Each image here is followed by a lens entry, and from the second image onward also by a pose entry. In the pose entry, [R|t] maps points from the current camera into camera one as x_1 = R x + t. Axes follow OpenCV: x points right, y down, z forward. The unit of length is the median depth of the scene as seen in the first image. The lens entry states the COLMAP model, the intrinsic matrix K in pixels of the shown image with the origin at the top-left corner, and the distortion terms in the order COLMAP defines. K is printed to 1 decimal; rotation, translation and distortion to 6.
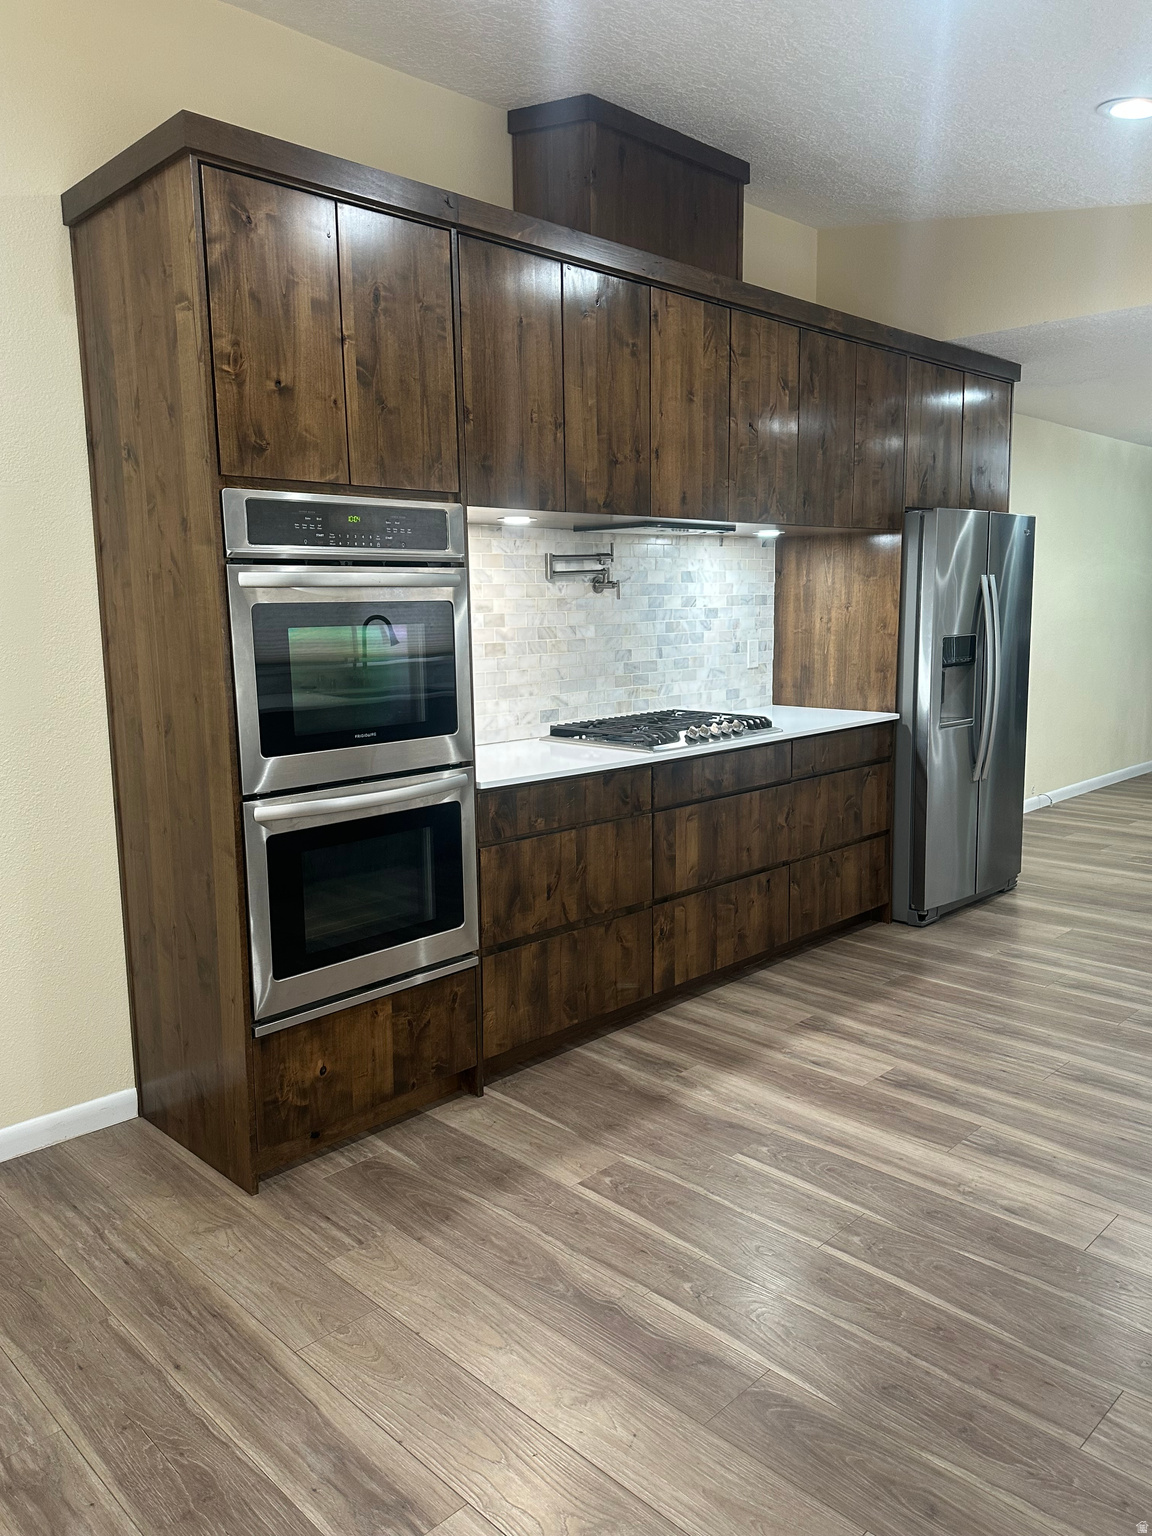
lens RADIAL K [[1124.0, 0, 575.3], [0, 1124.0, 727.3], [0, 0, 1]] dist [0.104853, -0.101199]
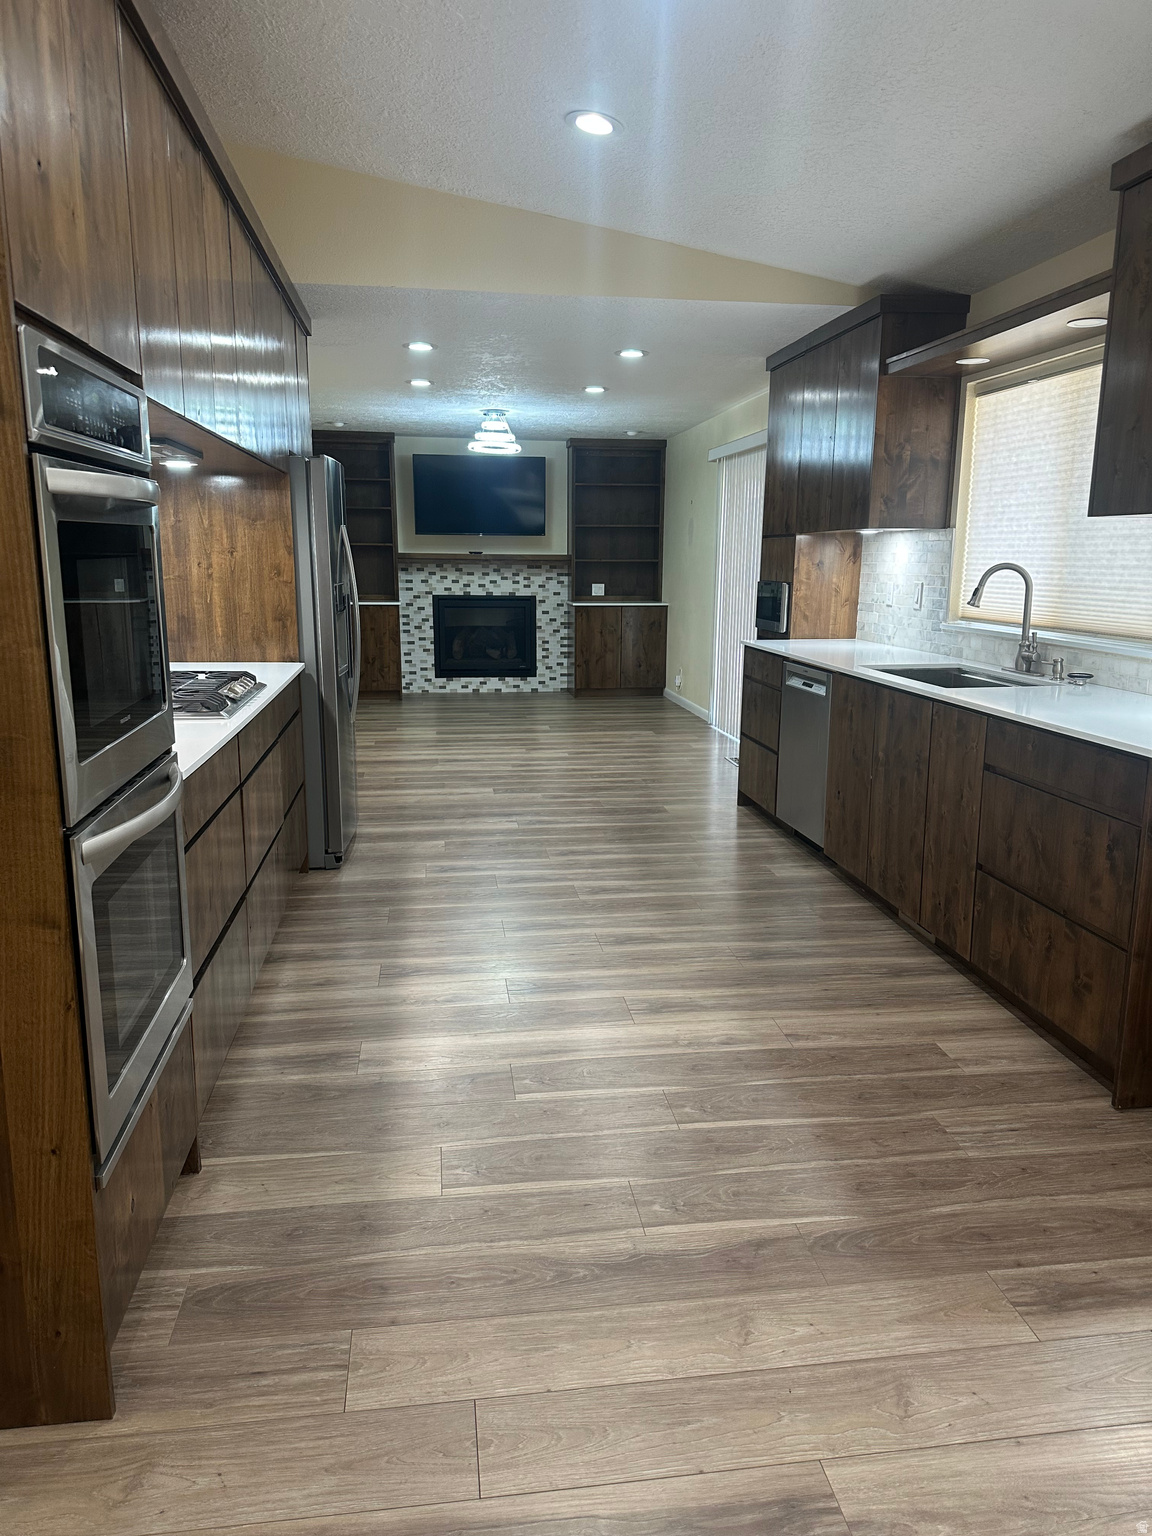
lens RADIAL K [[1079.1, 0, 576.0], [0, 1079.1, 768.0], [0, 0, 1]] dist [0.069994, -0.077483]
pose [[0.598166, -0.135746, 0.789791, -0.423597], [0.074279, 0.990698, 0.114021, -0.014004], [-0.797922, -0.009539, 0.602685, 0.298127]]
